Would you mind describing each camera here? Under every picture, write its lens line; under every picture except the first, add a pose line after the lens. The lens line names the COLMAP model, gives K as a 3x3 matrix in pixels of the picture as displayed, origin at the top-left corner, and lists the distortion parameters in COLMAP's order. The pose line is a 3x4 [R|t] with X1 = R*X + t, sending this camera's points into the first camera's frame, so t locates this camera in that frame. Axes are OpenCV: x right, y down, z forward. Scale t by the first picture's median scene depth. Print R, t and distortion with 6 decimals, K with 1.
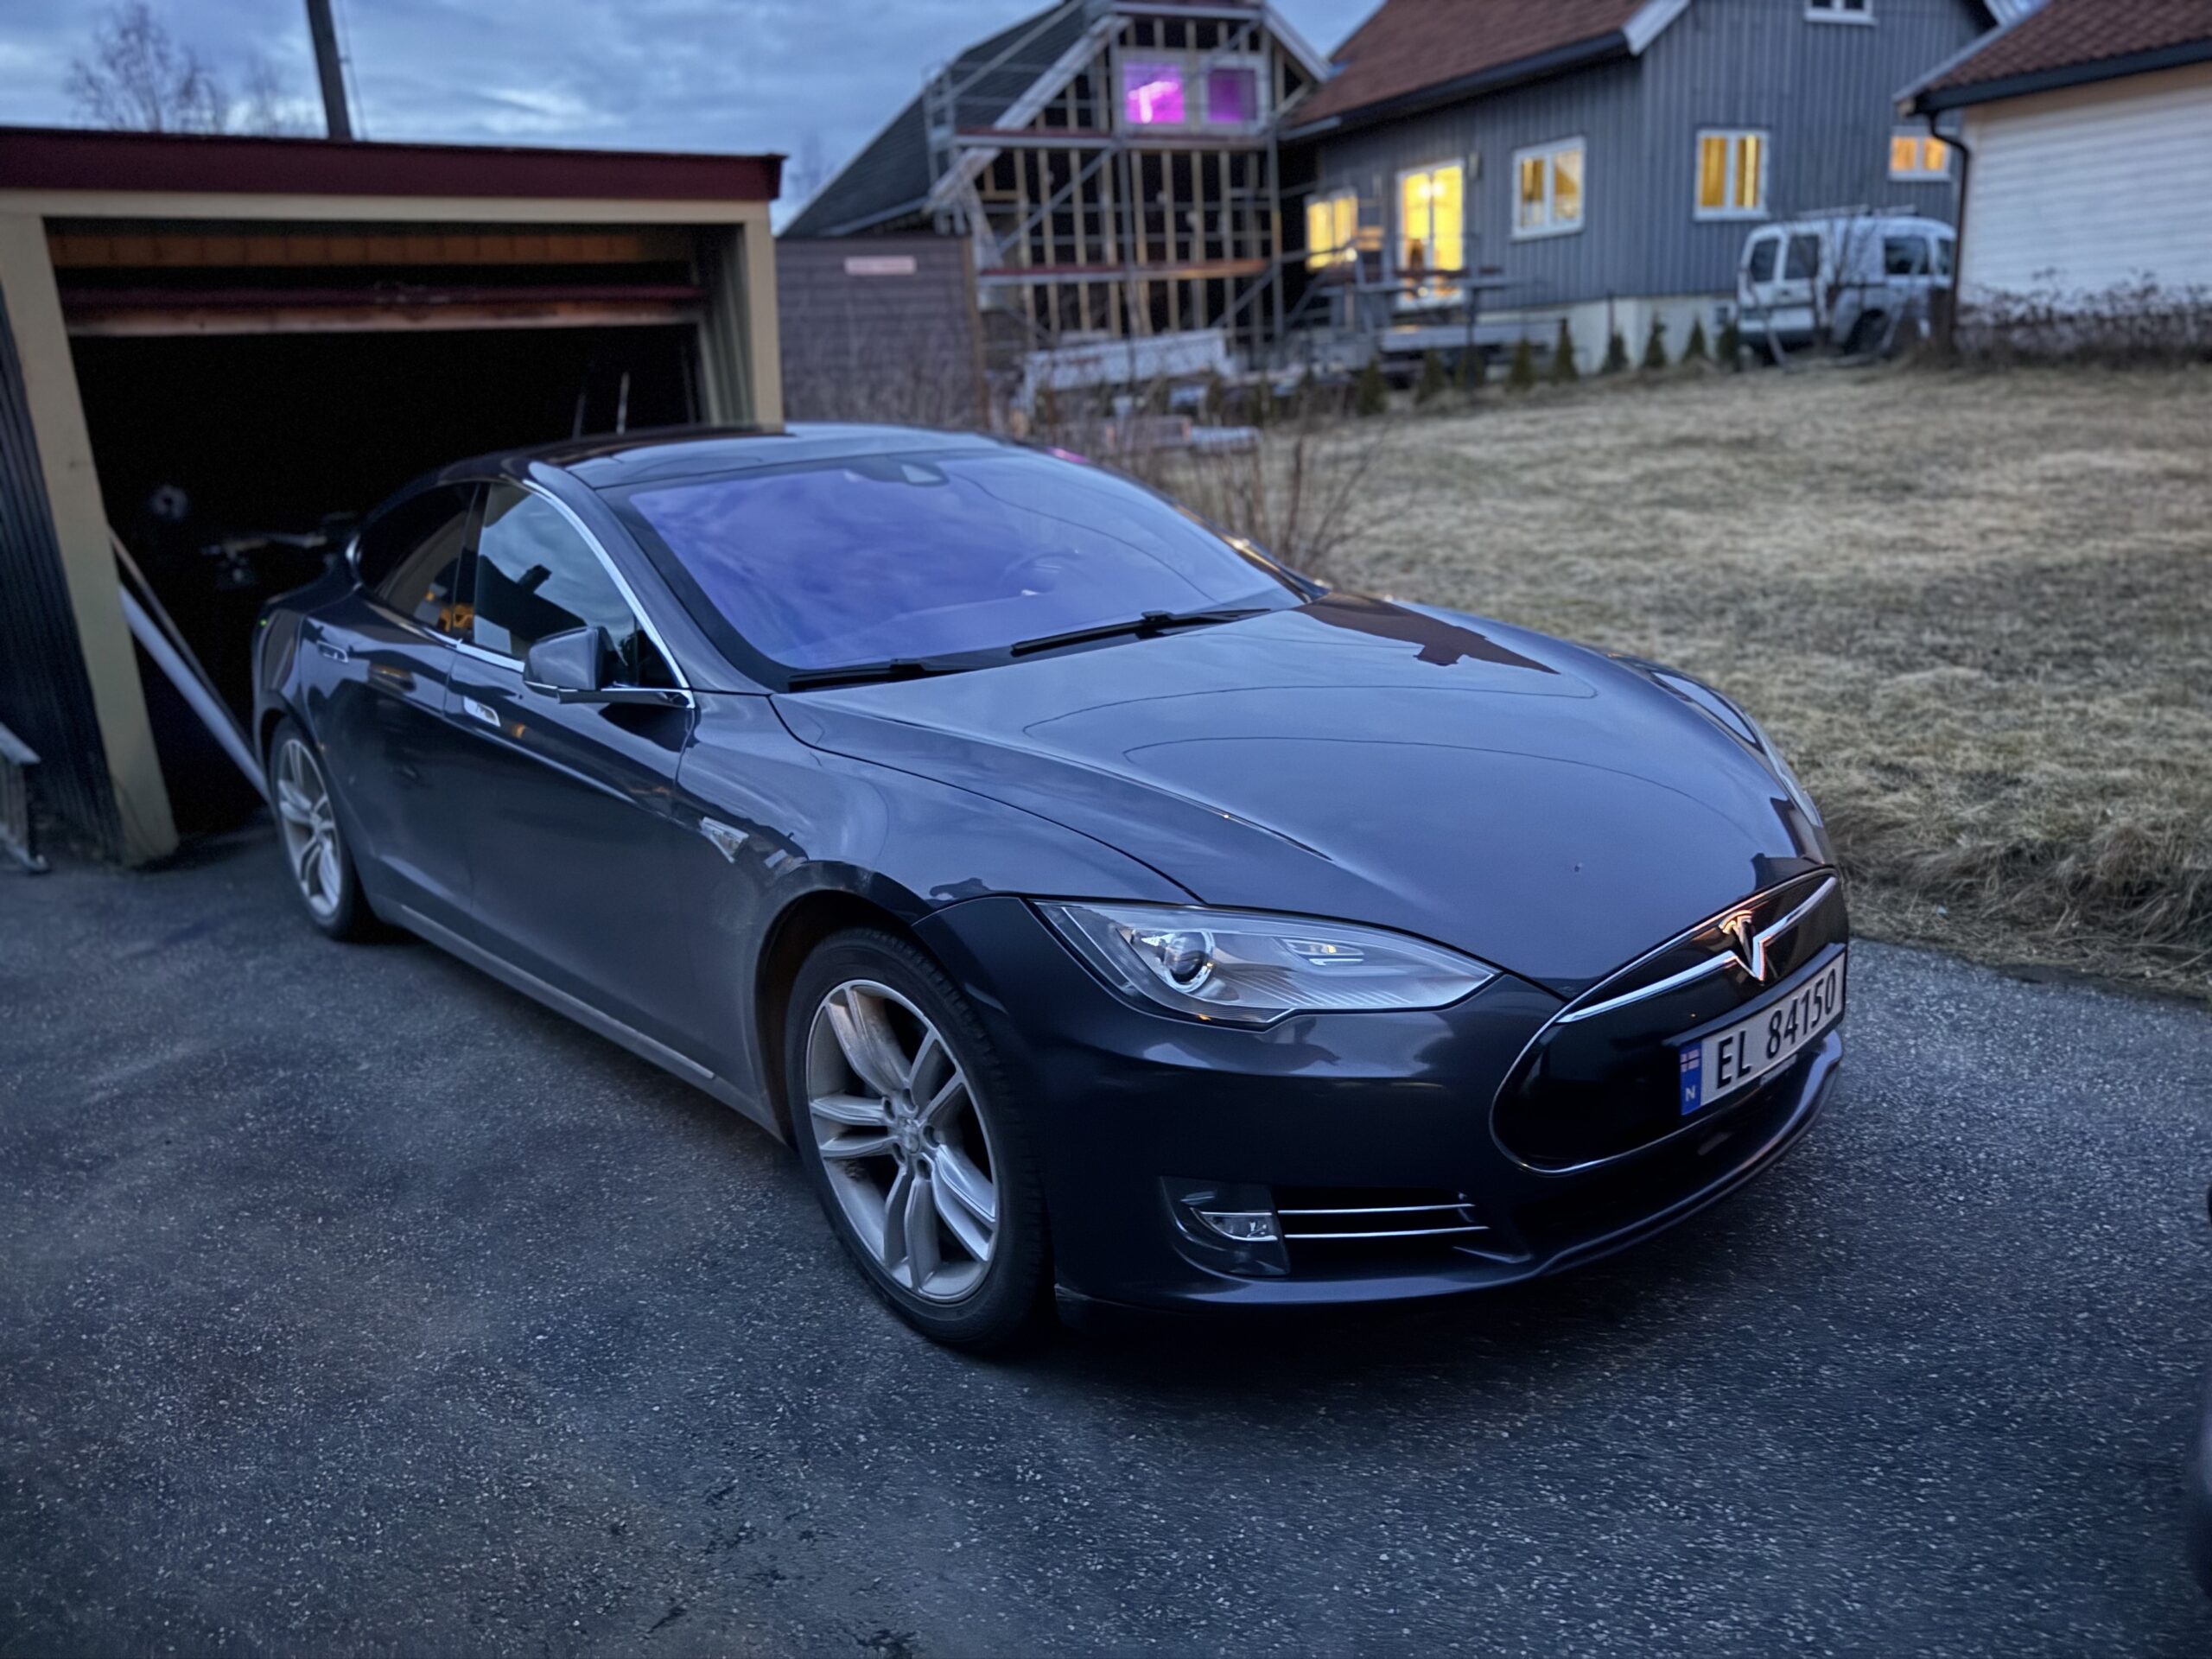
lens RADIAL K [[1538.1, 0, 1106.0], [0, 1538.1, 829.5], [0, 0, 1]] dist [-0.030585, -0.001300]
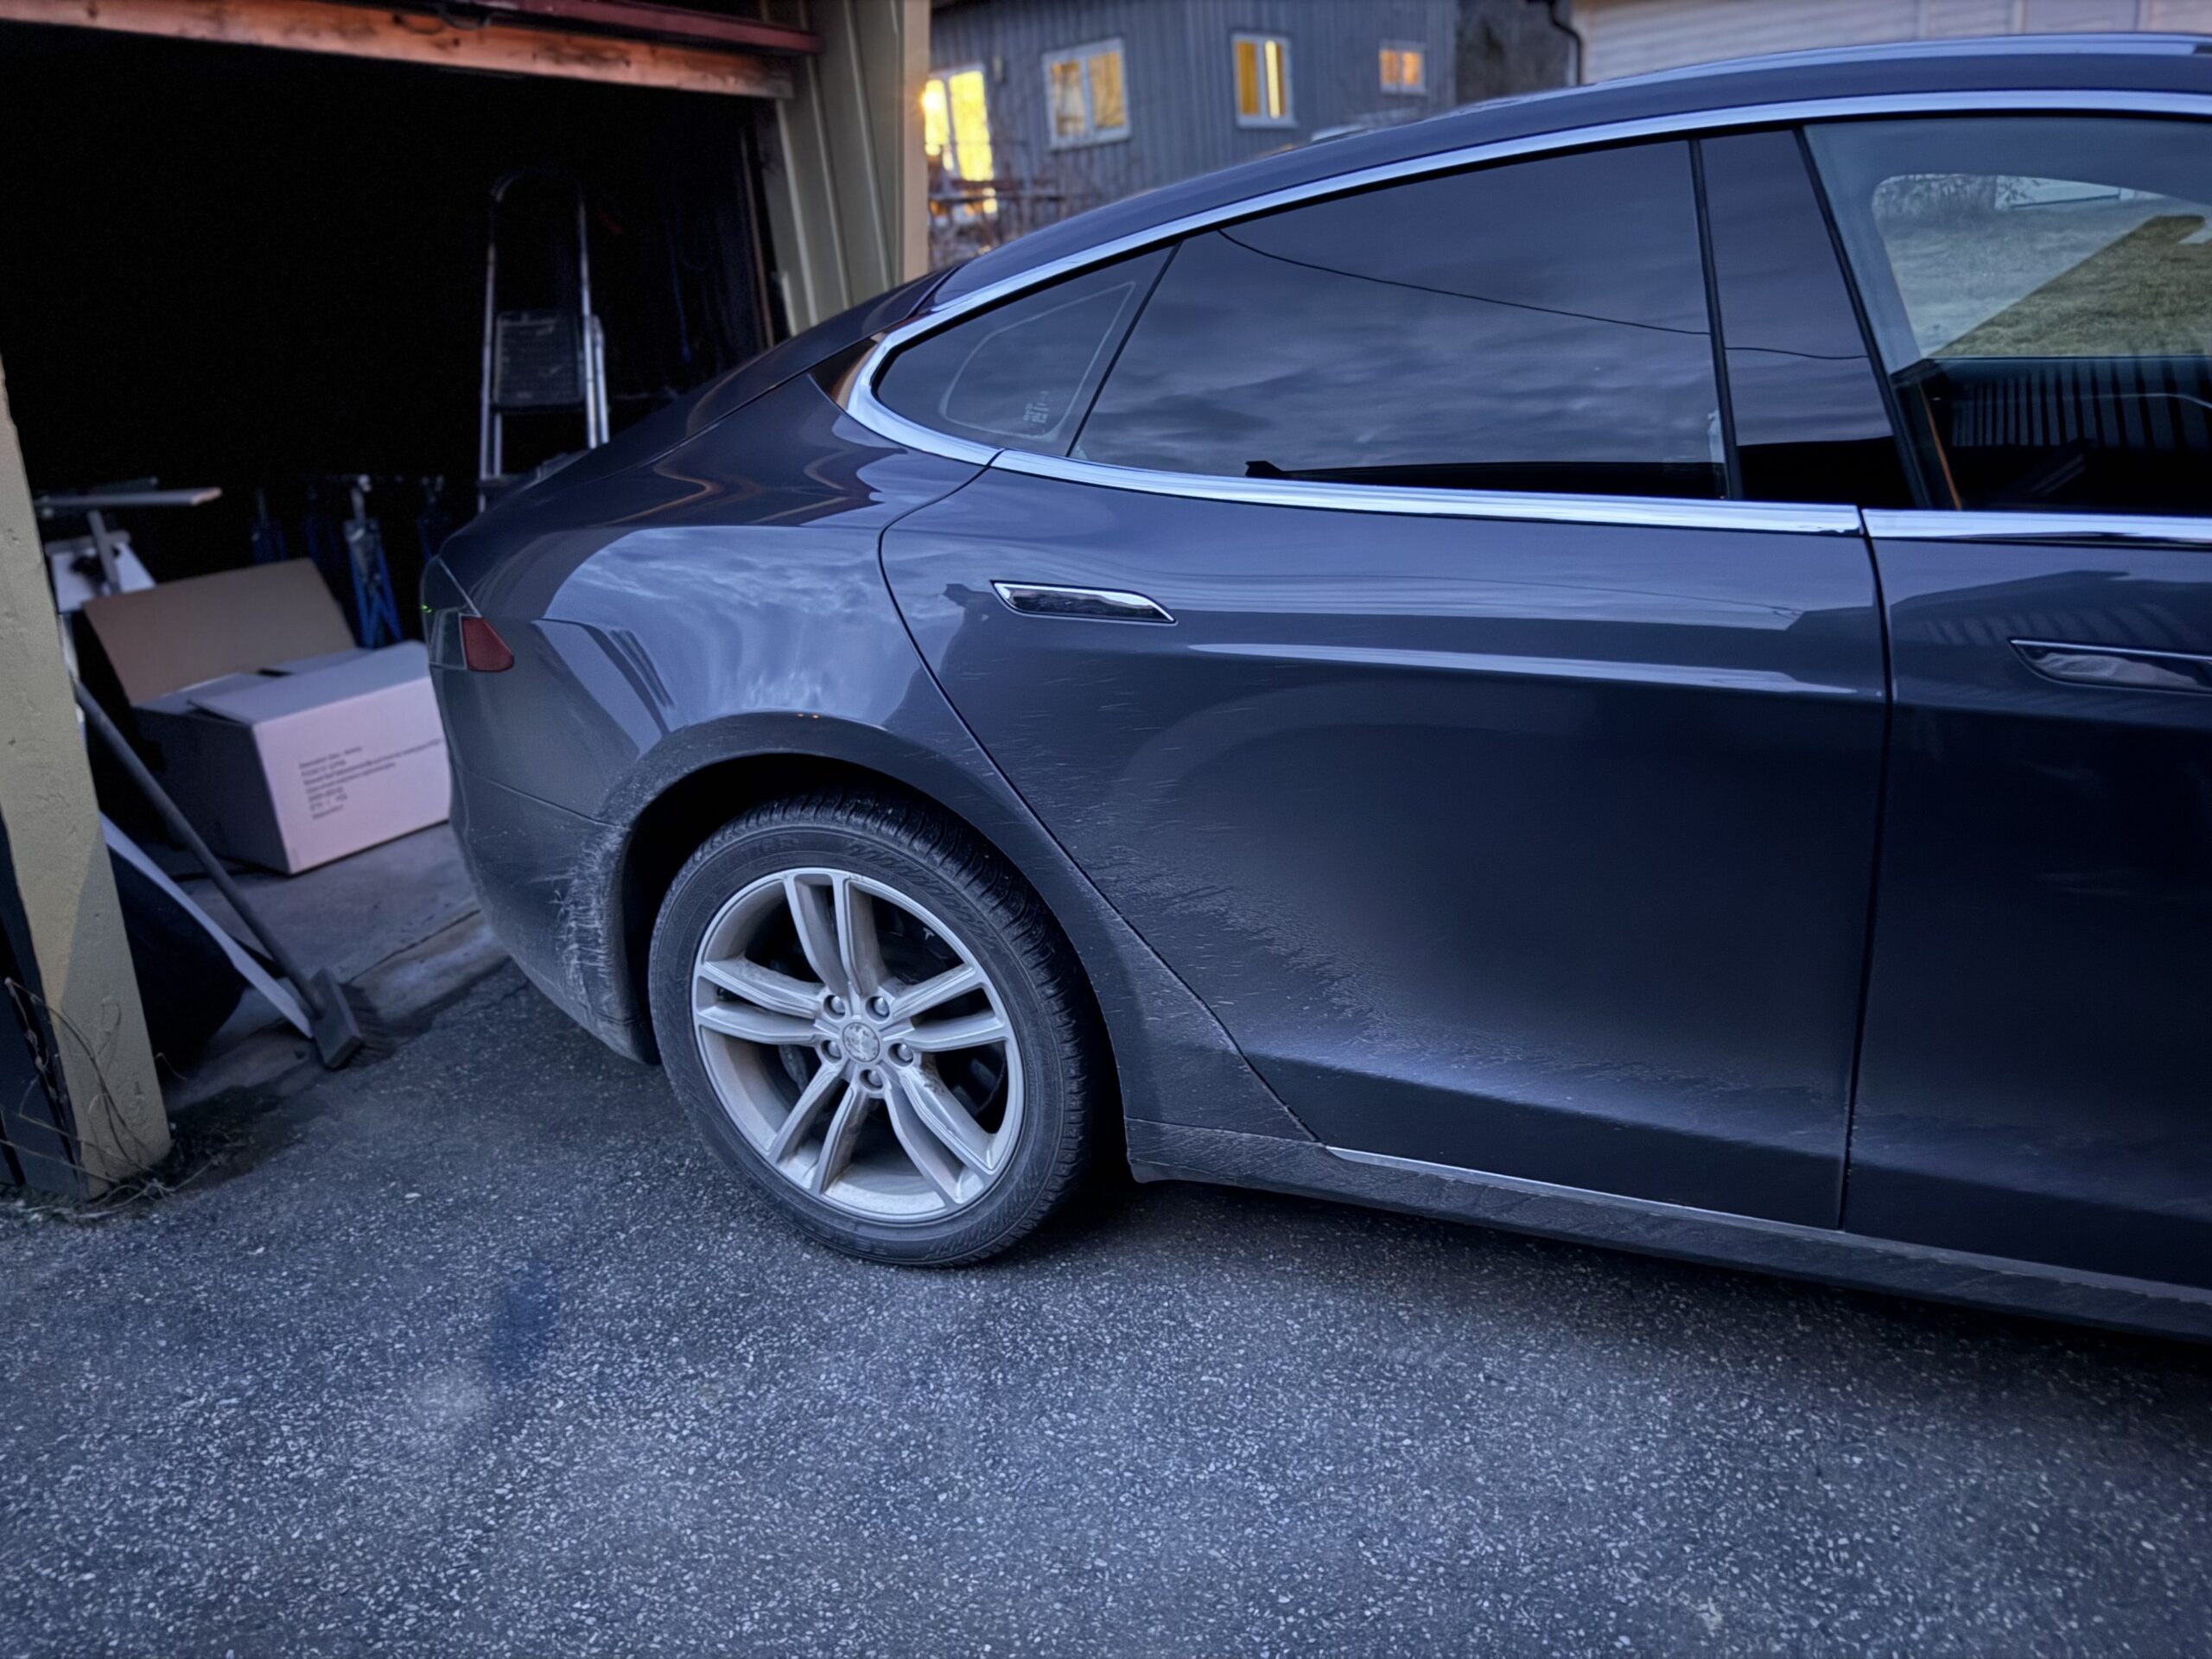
lens RADIAL K [[1538.1, 0, 1106.0], [0, 1538.1, 829.5], [0, 0, 1]] dist [-0.030585, -0.001300]
pose [[0.921802, -0.148314, 0.358167, -0.113567], [0.137663, 0.988939, 0.055212, -0.014698], [-0.362394, -0.001588, 0.932024, 0.103241]]
